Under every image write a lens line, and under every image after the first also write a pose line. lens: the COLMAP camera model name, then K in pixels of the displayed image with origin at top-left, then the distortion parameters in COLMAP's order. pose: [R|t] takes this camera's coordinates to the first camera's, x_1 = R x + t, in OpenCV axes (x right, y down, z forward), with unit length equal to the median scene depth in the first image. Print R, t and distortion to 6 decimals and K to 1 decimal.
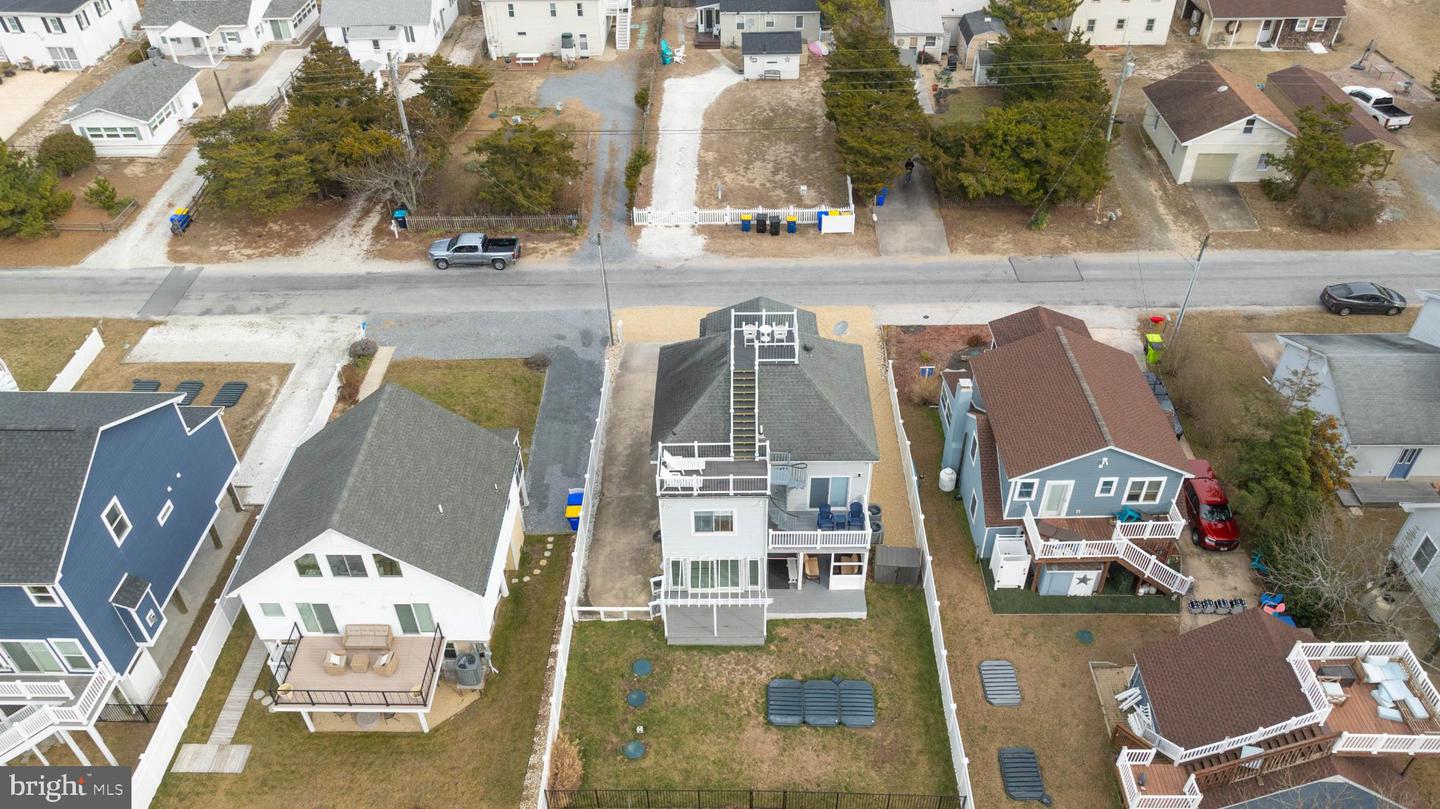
lens RADIAL K [[1044.8, 0, 718.5], [0, 1044.8, 417.0], [0, 0, 1]] dist [-0.019404, 0.004593]
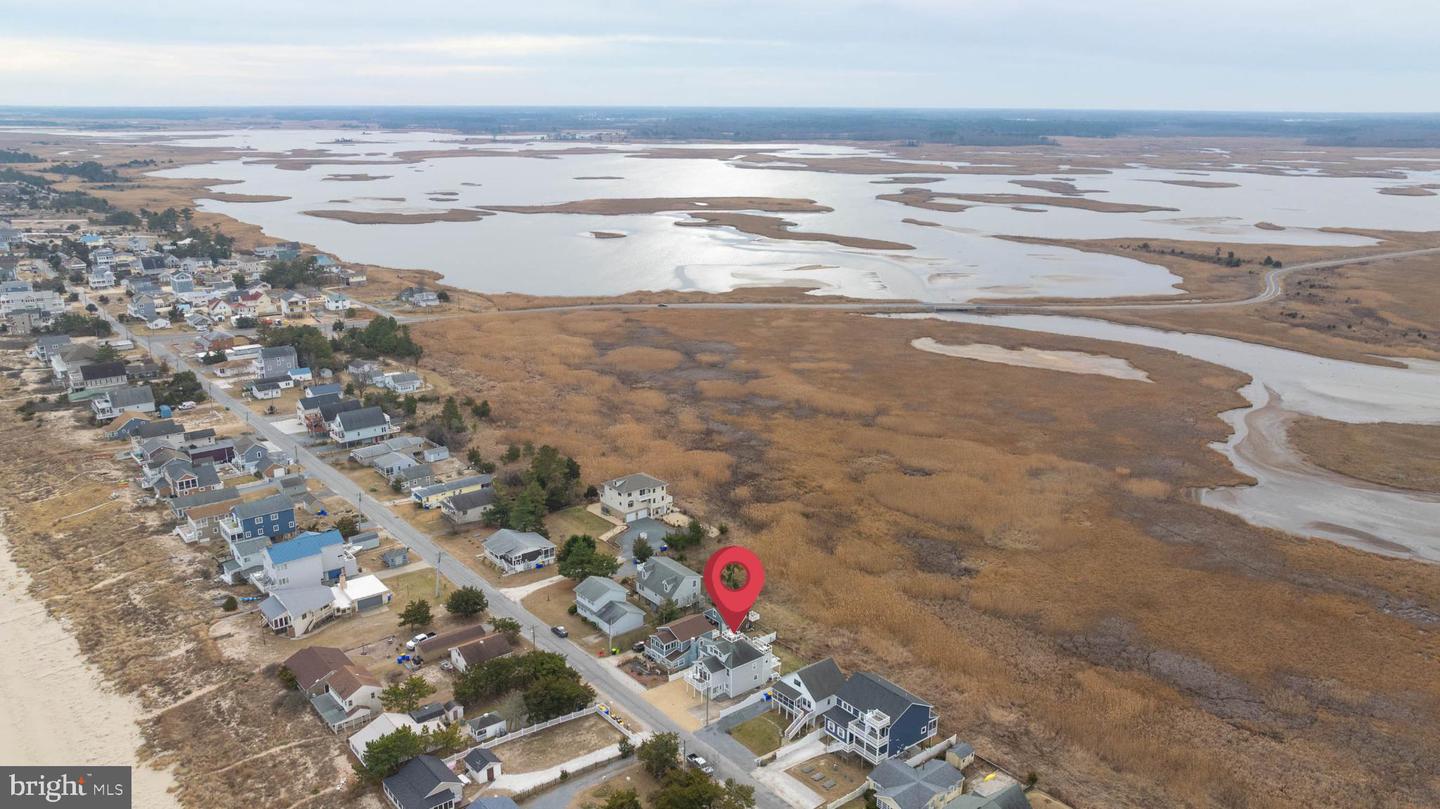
lens RADIAL K [[1063.0, 0, 719.4], [0, 1063.0, 413.4], [0, 0, 1]] dist [-0.014409, -0.009281]
pose [[-0.644343, -0.204174, 0.736977, -2.007717], [0.493727, 0.624875, 0.604785, -2.249994], [-0.584000, 0.753554, -0.301827, 1.116144]]
